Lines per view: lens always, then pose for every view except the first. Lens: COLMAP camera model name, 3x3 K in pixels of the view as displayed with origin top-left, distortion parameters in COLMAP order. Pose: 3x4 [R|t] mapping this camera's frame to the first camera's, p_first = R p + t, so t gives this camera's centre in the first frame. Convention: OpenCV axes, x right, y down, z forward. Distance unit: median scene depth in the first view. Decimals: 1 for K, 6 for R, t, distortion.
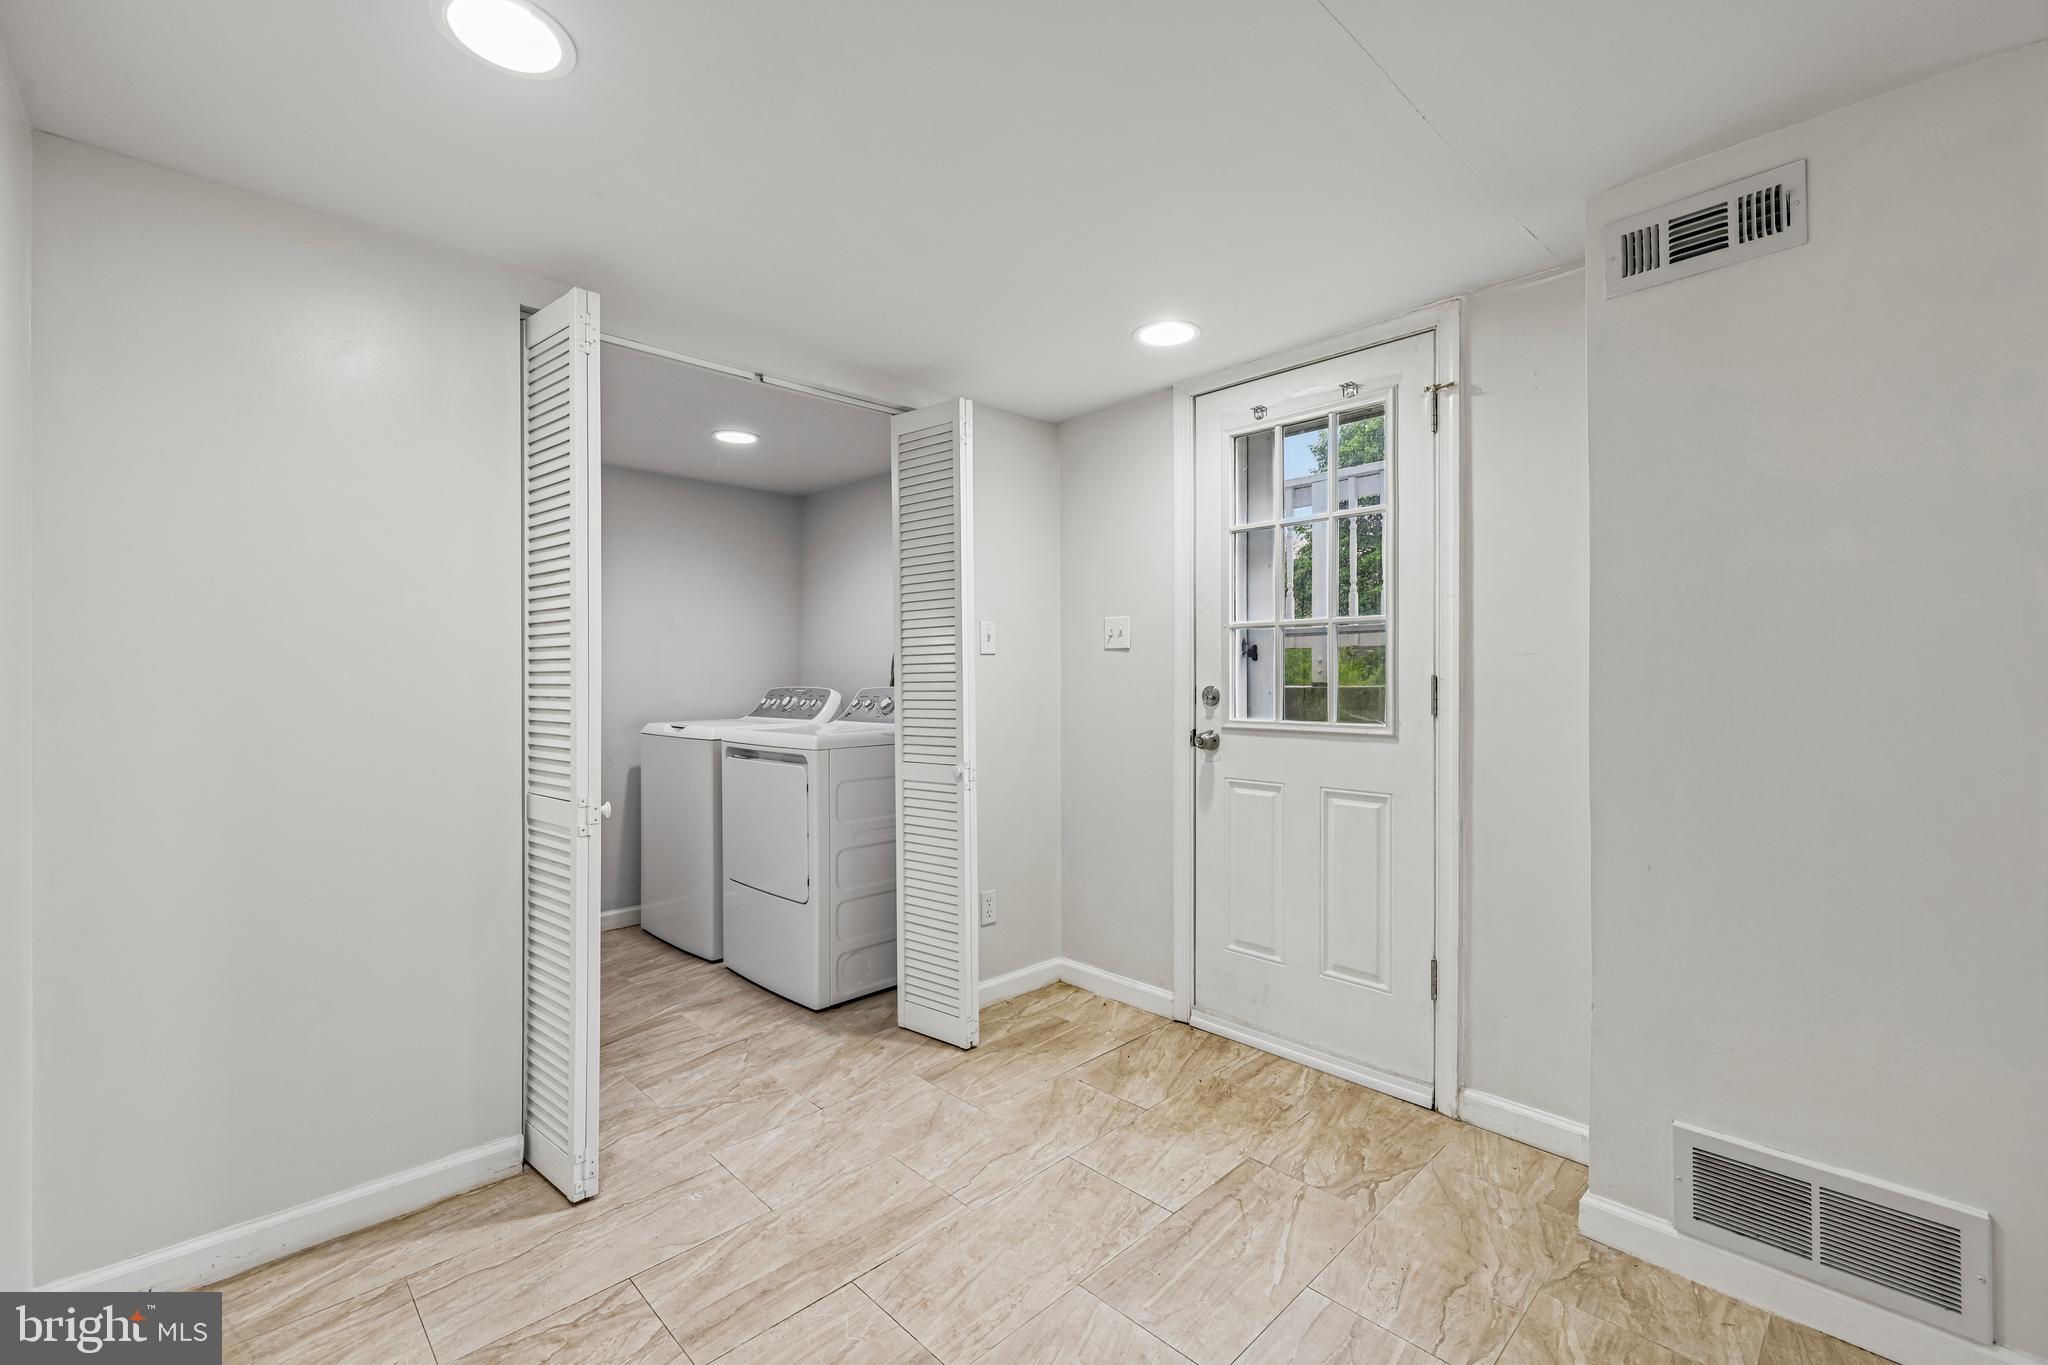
lens RADIAL K [[861.5, 0, 1016.6], [0, 861.5, 677.1], [0, 0, 1]] dist [-0.002294, 0.000293]
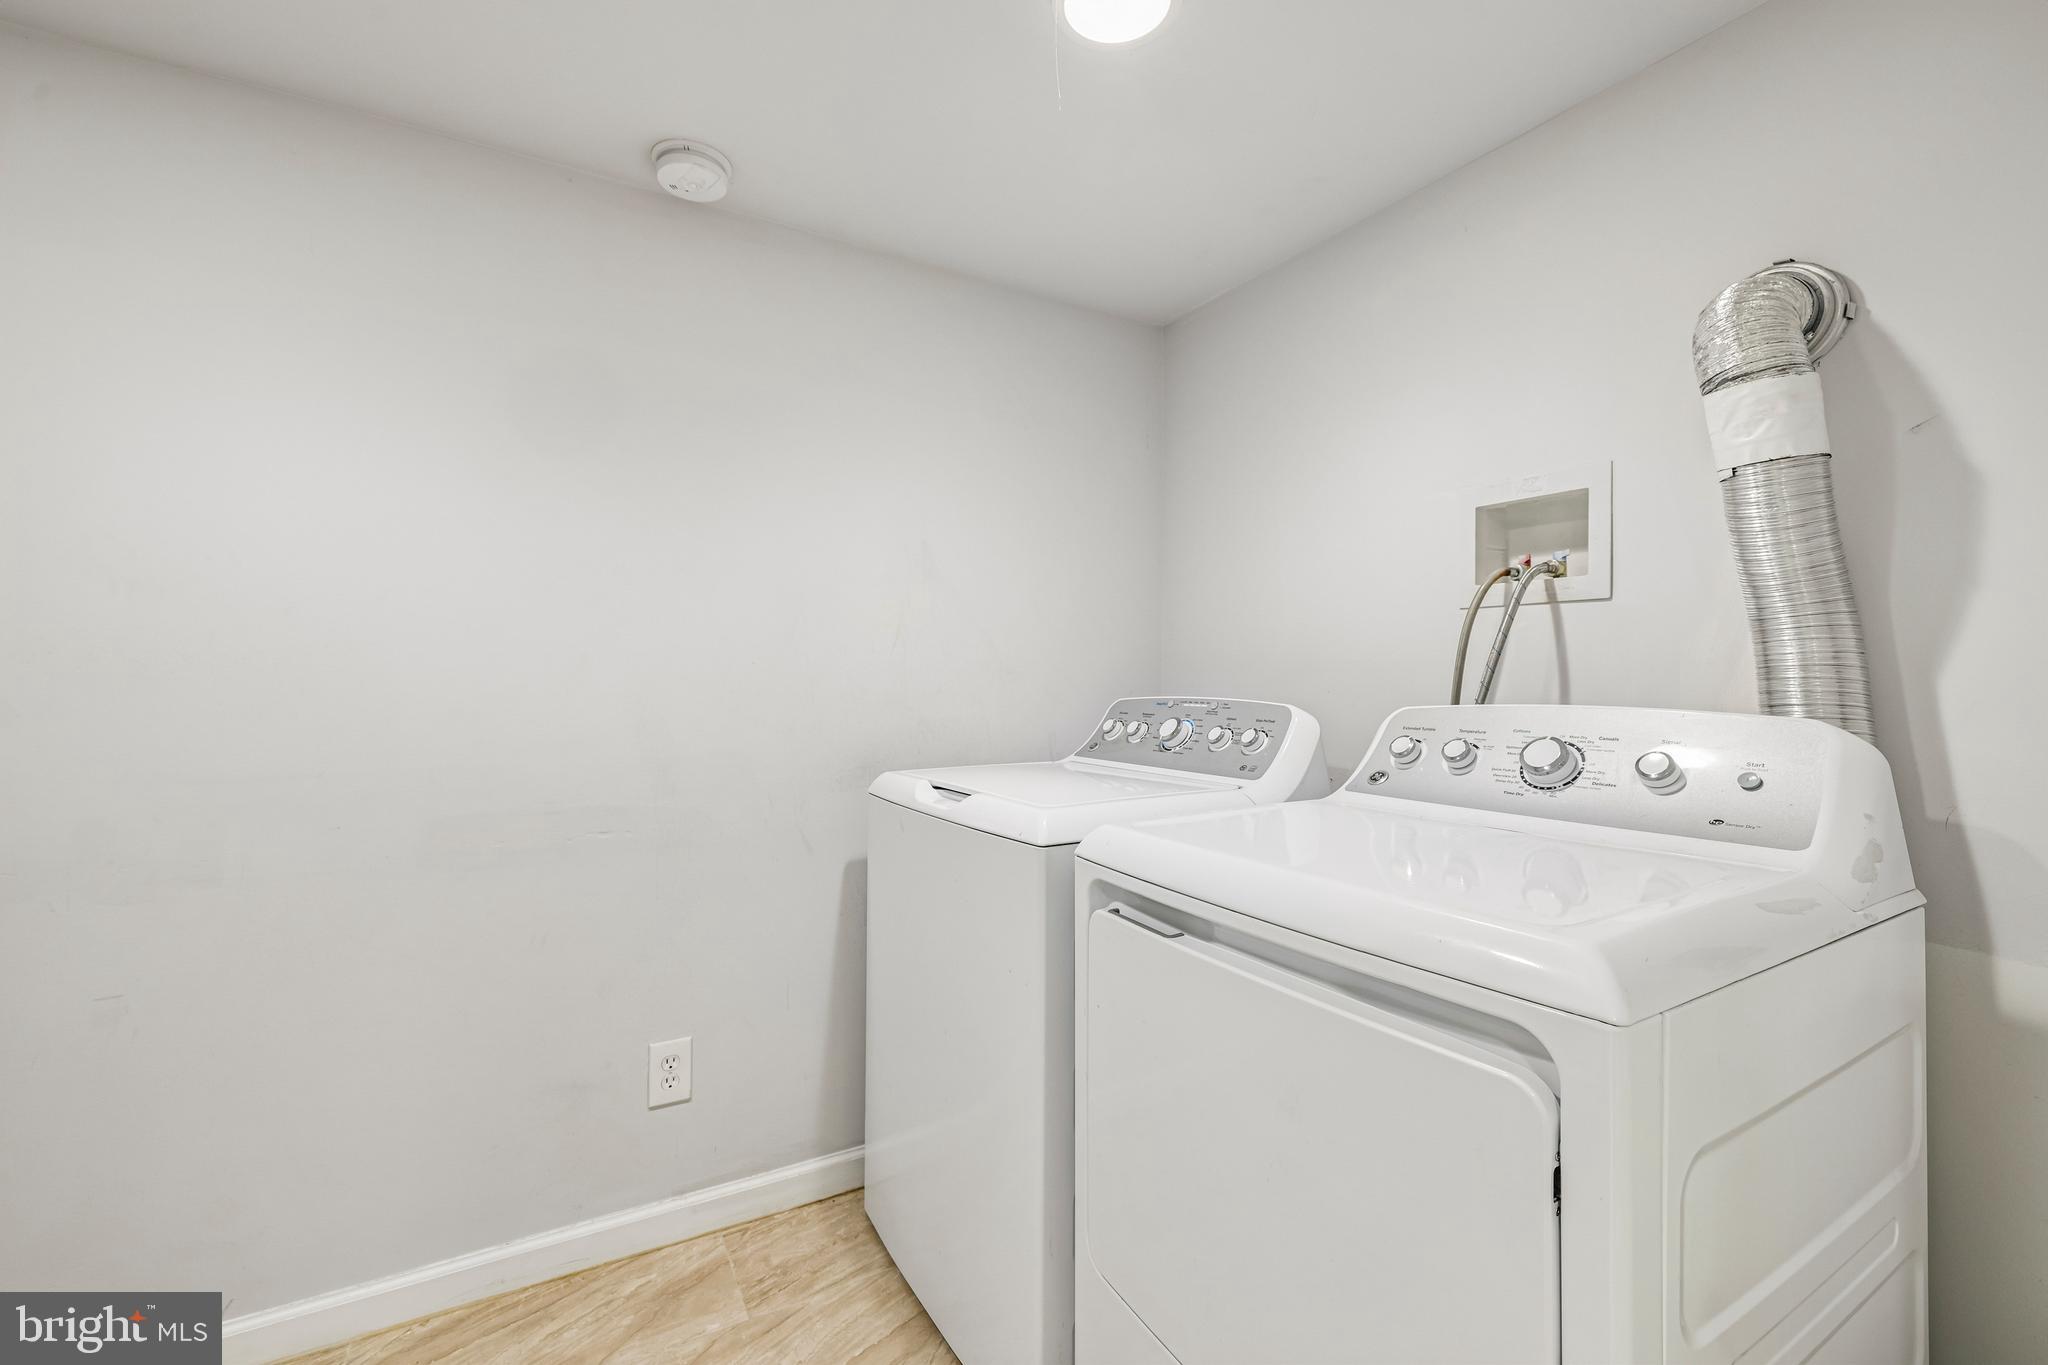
lens RADIAL K [[861.5, 0, 1016.6], [0, 861.5, 677.1], [0, 0, 1]] dist [-0.002294, 0.000293]
pose [[0.970381, 0.012494, -0.241255, -0.242009], [-0.011960, 0.999922, 0.003677, -0.000469], [0.241282, -0.000682, 0.970455, 0.555443]]
